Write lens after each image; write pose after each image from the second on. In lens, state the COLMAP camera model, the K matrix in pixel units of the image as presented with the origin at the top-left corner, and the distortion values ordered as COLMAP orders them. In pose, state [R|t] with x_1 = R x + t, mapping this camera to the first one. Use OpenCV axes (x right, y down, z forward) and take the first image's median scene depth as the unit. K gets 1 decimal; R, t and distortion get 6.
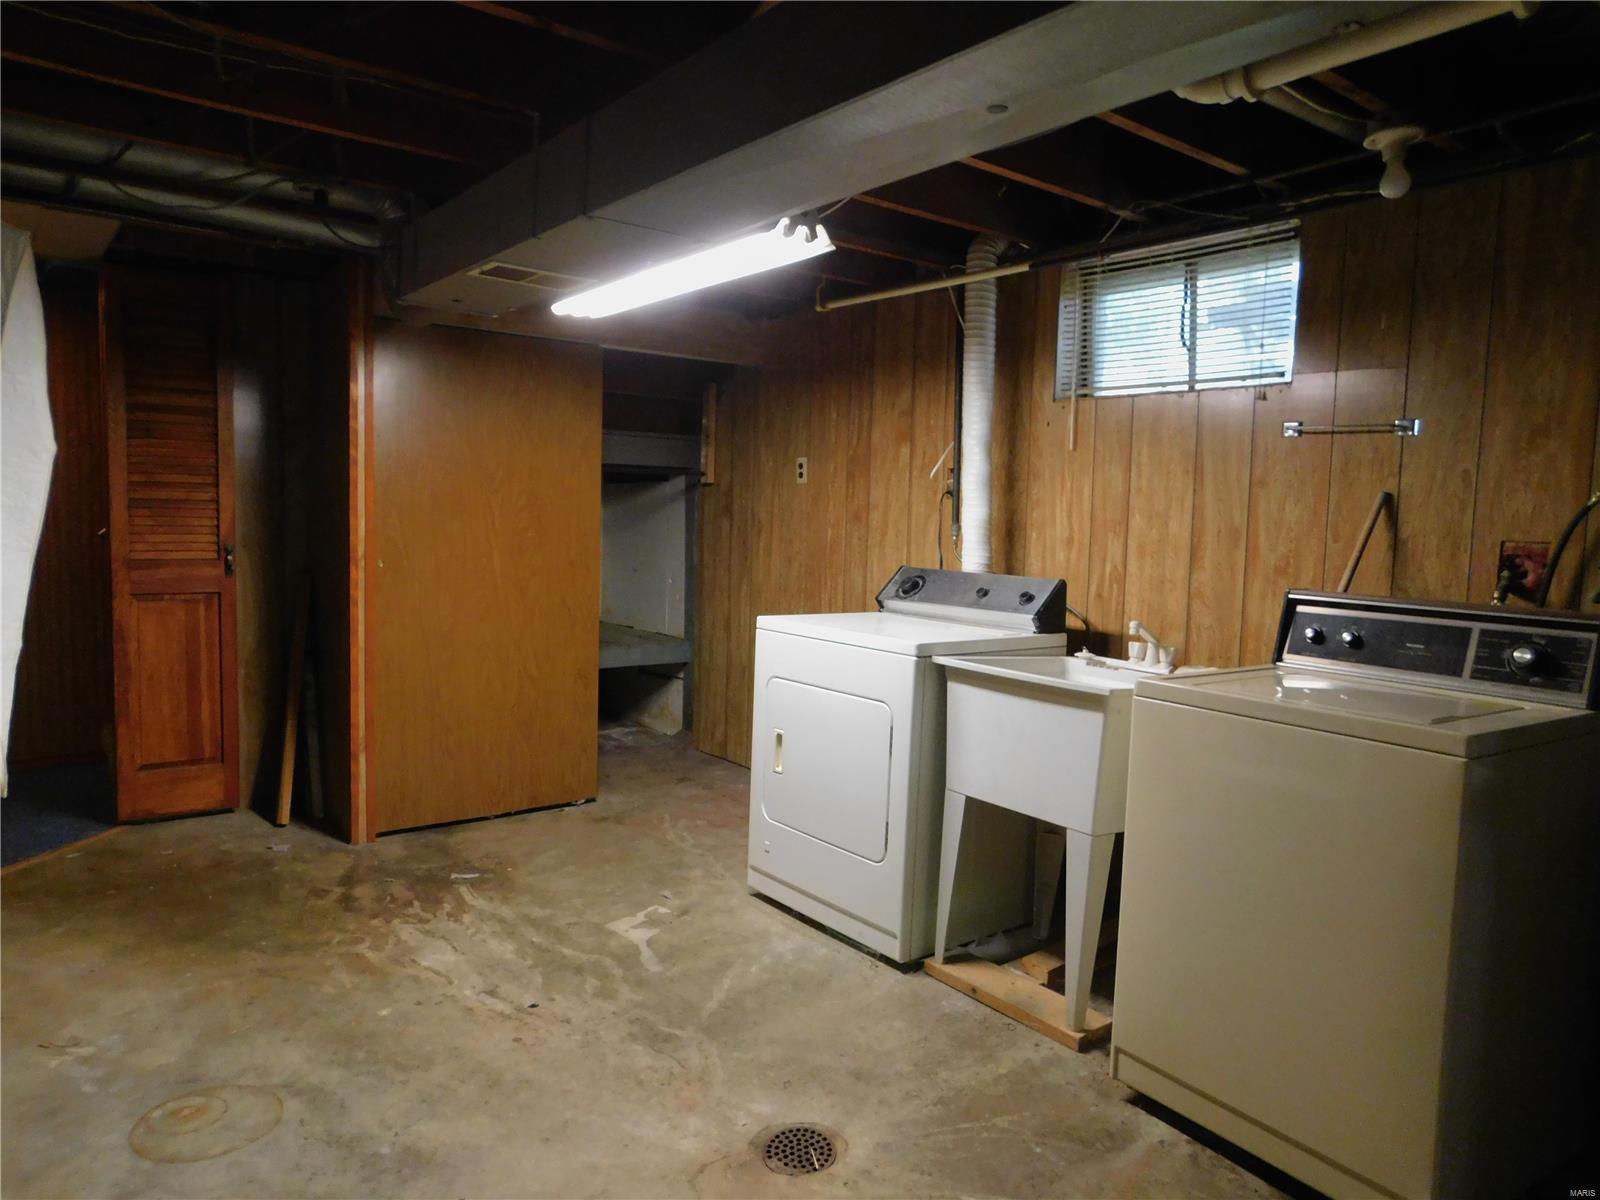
lens RADIAL K [[1082.8, 0, 796.7], [0, 1082.8, 597.7], [0, 0, 1]] dist [-0.025396, 0.003493]
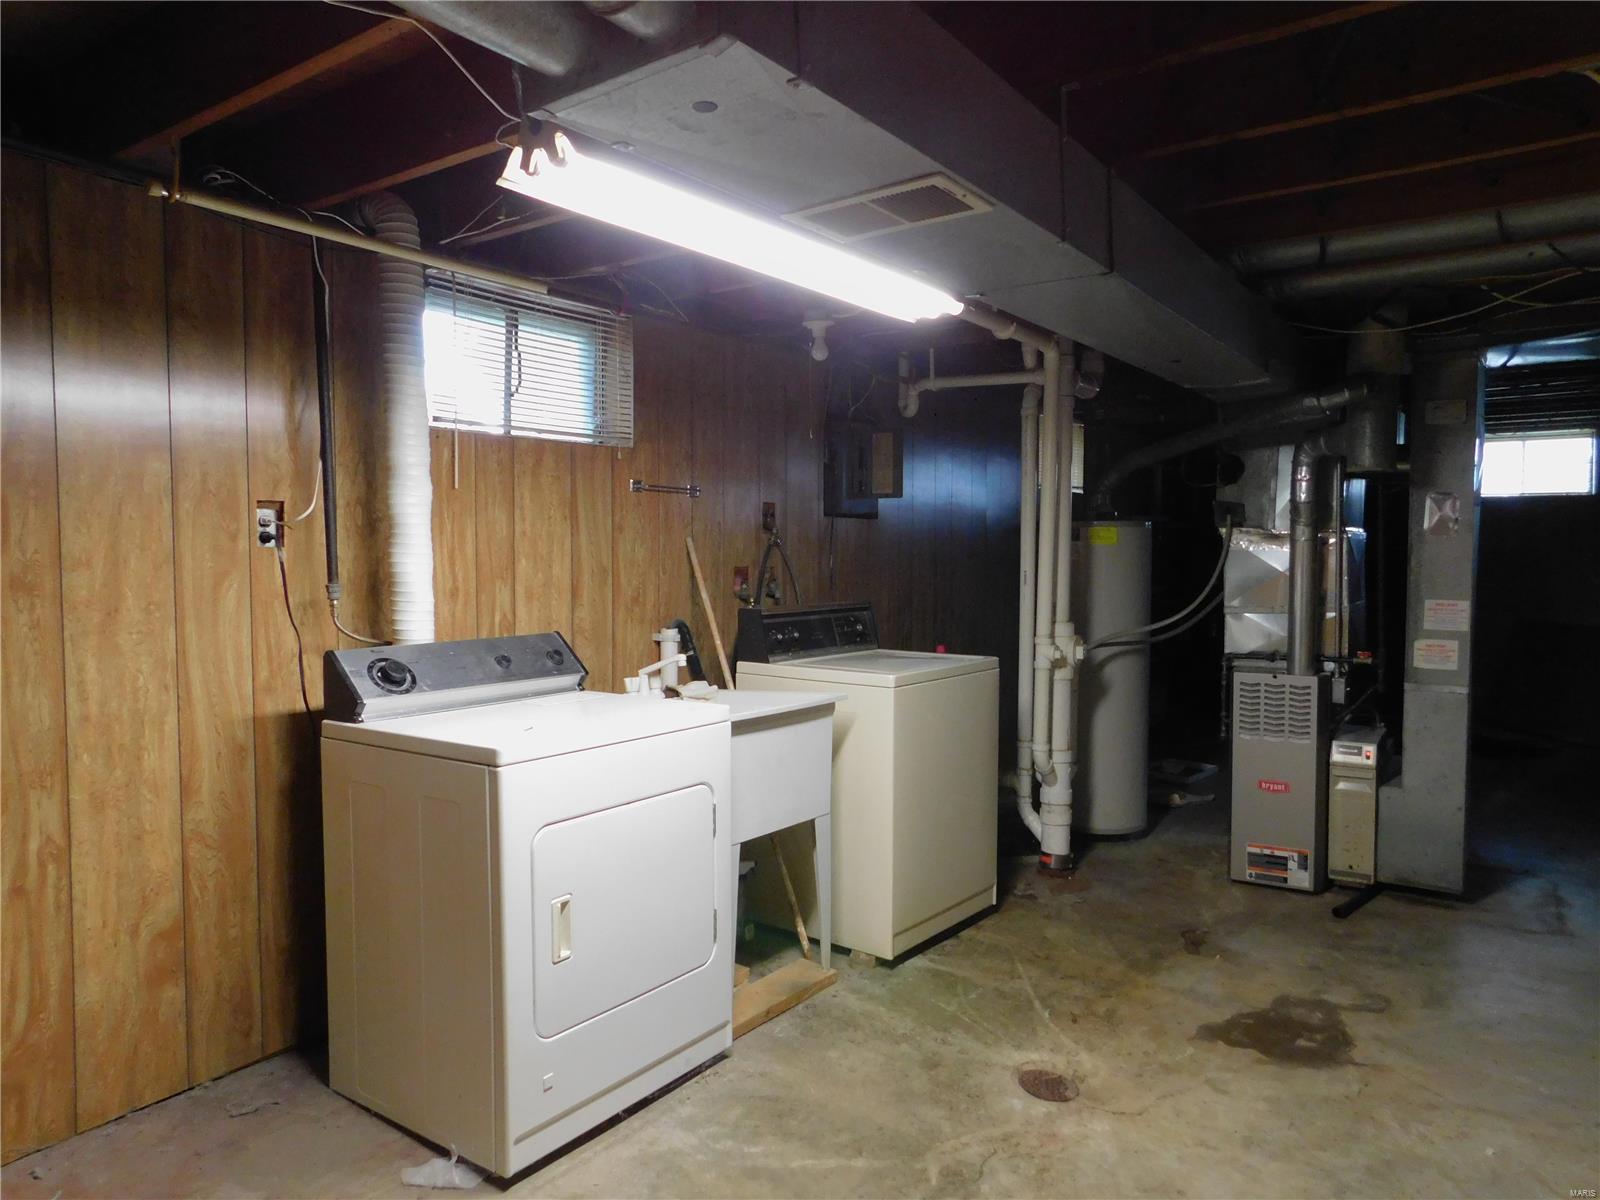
lens RADIAL K [[1082.8, 0, 796.7], [0, 1082.8, 597.7], [0, 0, 1]] dist [-0.025396, 0.003493]
pose [[-0.289774, -0.075557, 0.954108, -0.710492], [0.068982, 0.992638, 0.099559, -0.125076], [-0.954606, 0.094666, -0.282429, 1.062019]]
